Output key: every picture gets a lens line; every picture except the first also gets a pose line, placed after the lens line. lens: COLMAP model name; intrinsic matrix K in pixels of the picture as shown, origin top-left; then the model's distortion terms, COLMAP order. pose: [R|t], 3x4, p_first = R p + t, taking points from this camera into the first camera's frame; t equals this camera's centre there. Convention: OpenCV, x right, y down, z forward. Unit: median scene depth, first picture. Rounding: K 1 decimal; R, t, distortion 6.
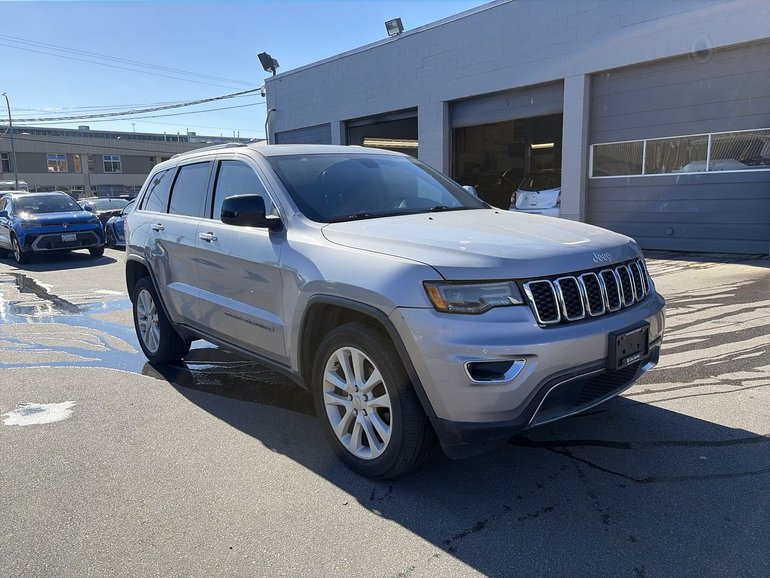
lens RADIAL K [[598.9, 0, 384.8], [0, 598.9, 289.6], [0, 0, 1]] dist [0.049468, -0.034820]
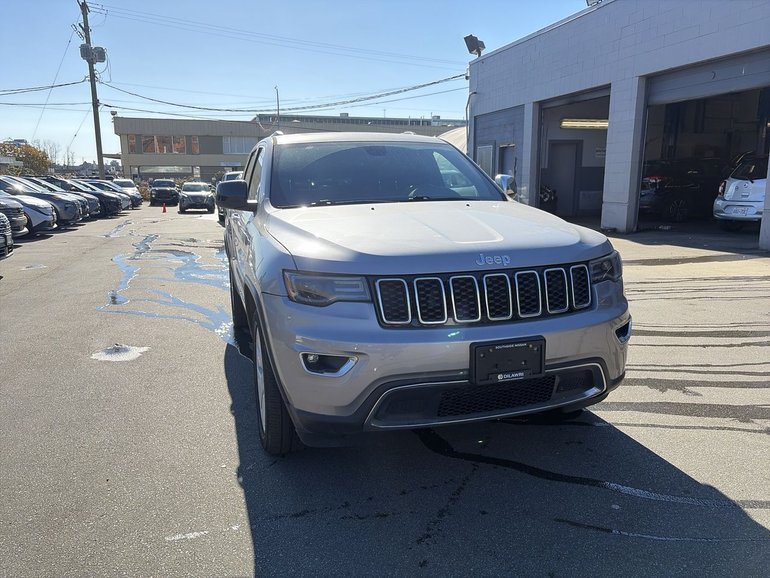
lens RADIAL K [[600.4, 0, 379.4], [0, 600.4, 292.3], [0, 0, 1]] dist [0.042793, -0.036289]
pose [[0.914463, 0.094937, -0.393376, 0.124978], [-0.082176, 0.995403, 0.049201, -0.007887], [0.396239, -0.012666, 0.918060, 0.022917]]
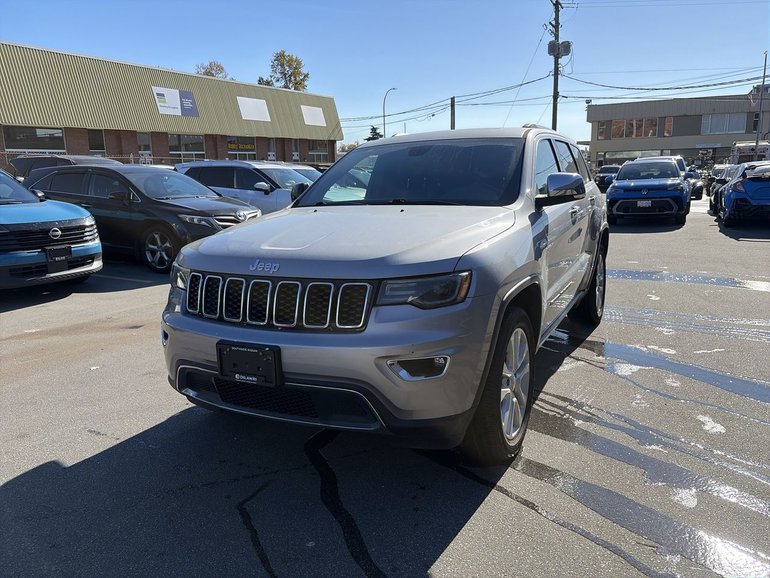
lens RADIAL K [[598.9, 0, 384.8], [0, 598.9, 289.6], [0, 0, 1]] dist [0.049468, -0.034820]
pose [[0.375551, 0.197346, -0.905547, 0.285580], [-0.136217, 0.978209, 0.156689, -0.042399], [0.916737, 0.064507, 0.394250, 0.178903]]
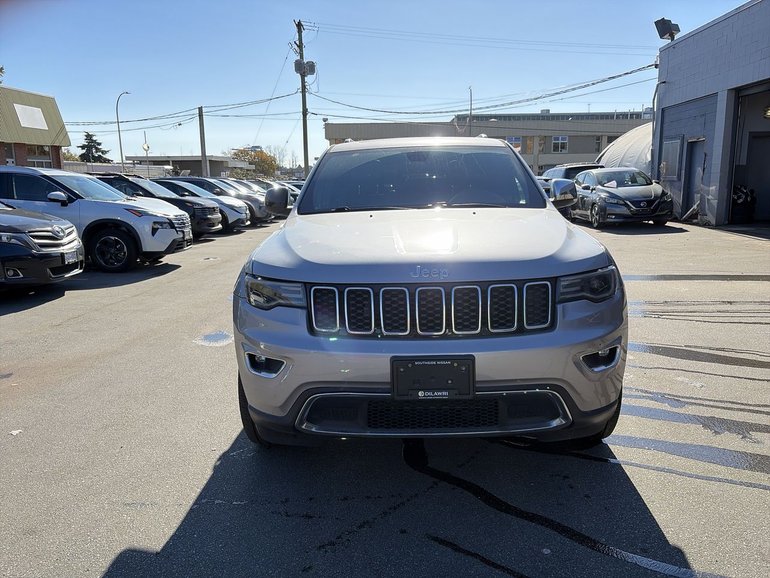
lens RADIAL K [[598.9, 0, 384.8], [0, 598.9, 289.6], [0, 0, 1]] dist [0.049468, -0.034820]
pose [[0.737147, 0.137745, -0.661544, 0.197547], [-0.114243, 0.990315, 0.078901, -0.020015], [0.666005, 0.017415, 0.745744, 0.068440]]
